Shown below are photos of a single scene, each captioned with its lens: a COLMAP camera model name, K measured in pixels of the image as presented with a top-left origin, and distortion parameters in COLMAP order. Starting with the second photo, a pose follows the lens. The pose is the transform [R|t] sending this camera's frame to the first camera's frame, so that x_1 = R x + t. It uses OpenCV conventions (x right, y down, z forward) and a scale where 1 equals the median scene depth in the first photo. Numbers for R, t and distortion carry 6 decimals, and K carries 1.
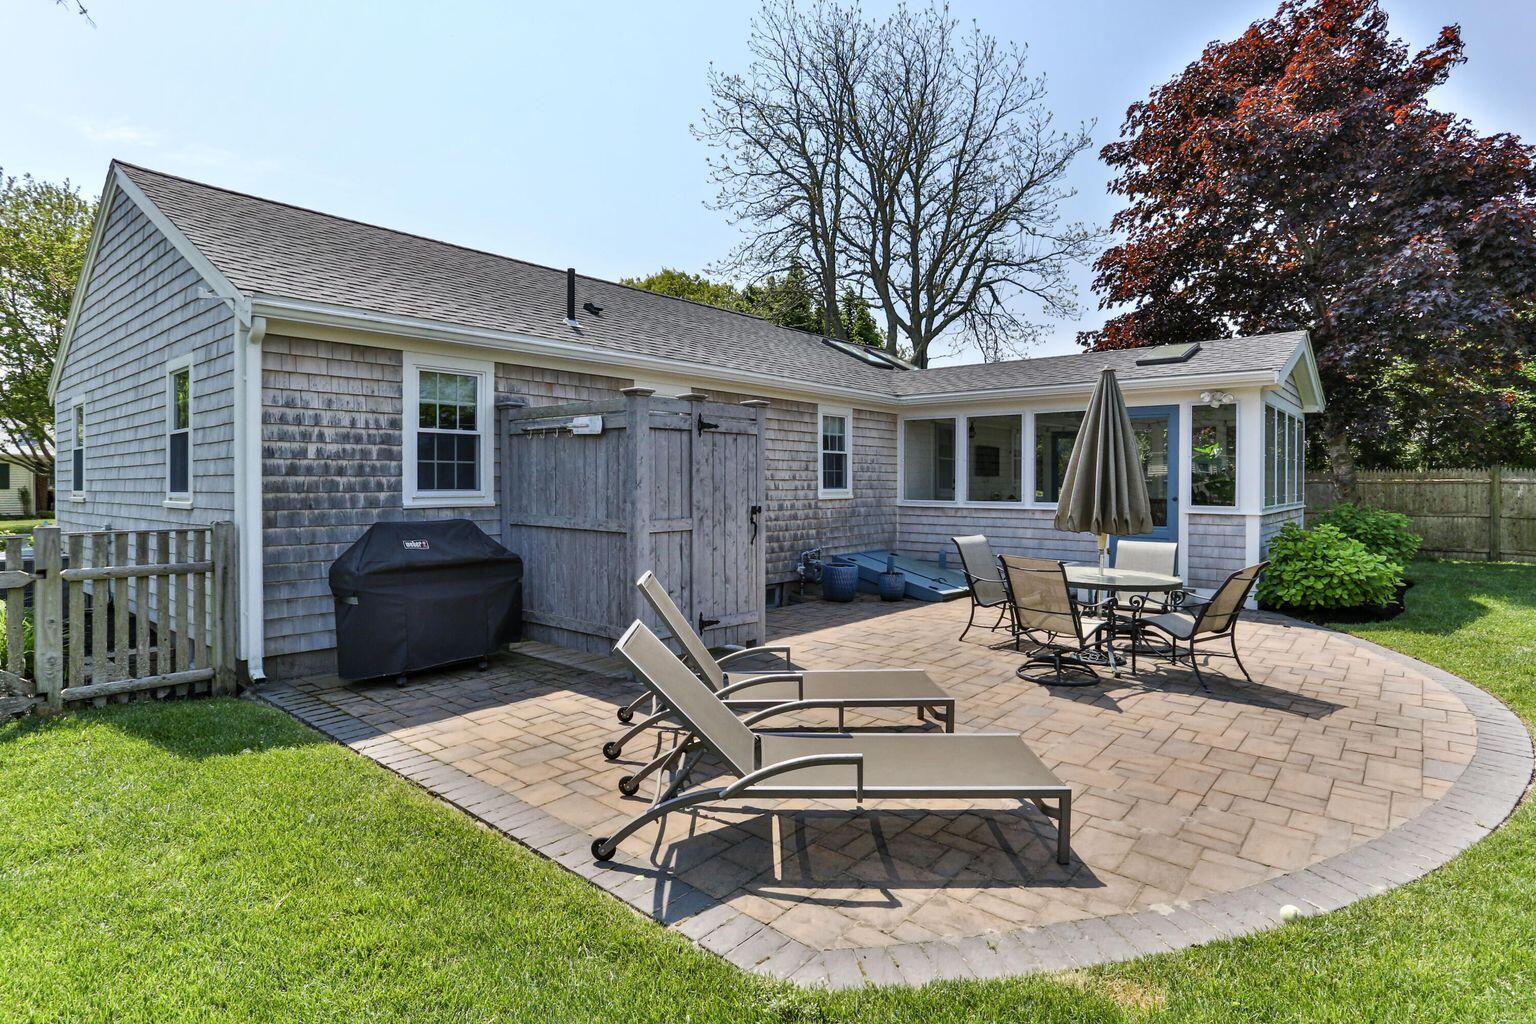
lens RADIAL K [[785.2, 0, 768.6], [0, 785.2, 489.9], [0, 0, 1]] dist [-0.030901, 0.000671]
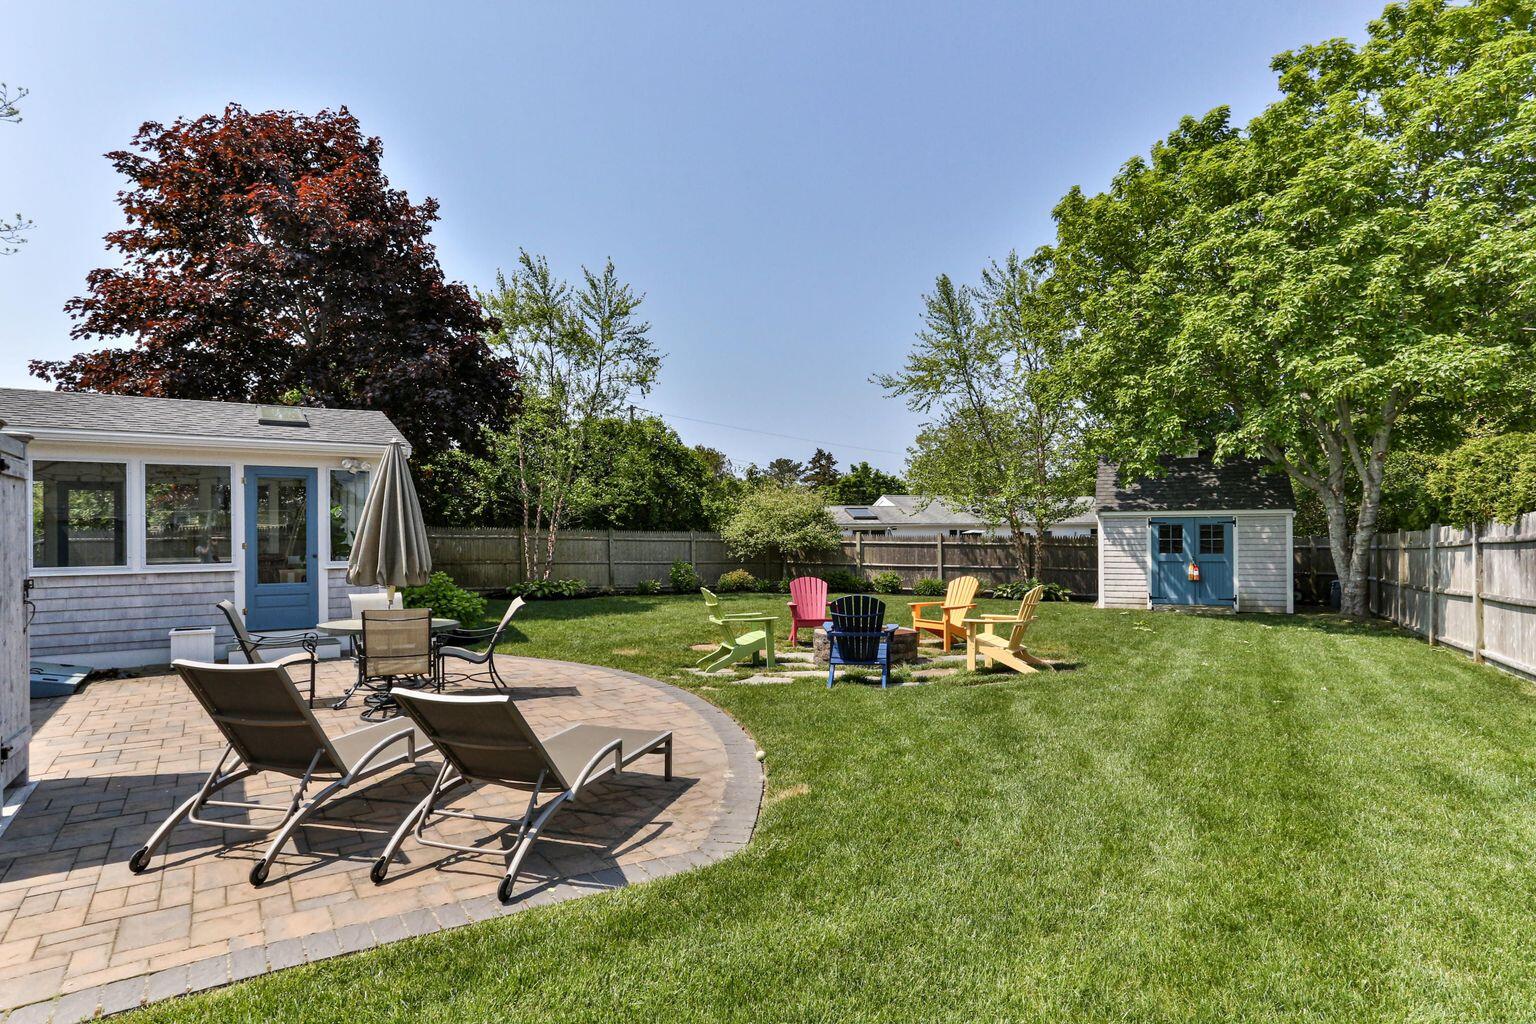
lens RADIAL K [[765.2, 0, 767.8], [0, 765.2, 536.4], [0, 0, 1]] dist [0.002178, 0.000917]
pose [[0.309861, -0.005680, 0.950765, -0.528698], [0.018891, 0.999822, -0.000183, -0.006414], [-0.950594, 0.018018, 0.309913, 0.159409]]
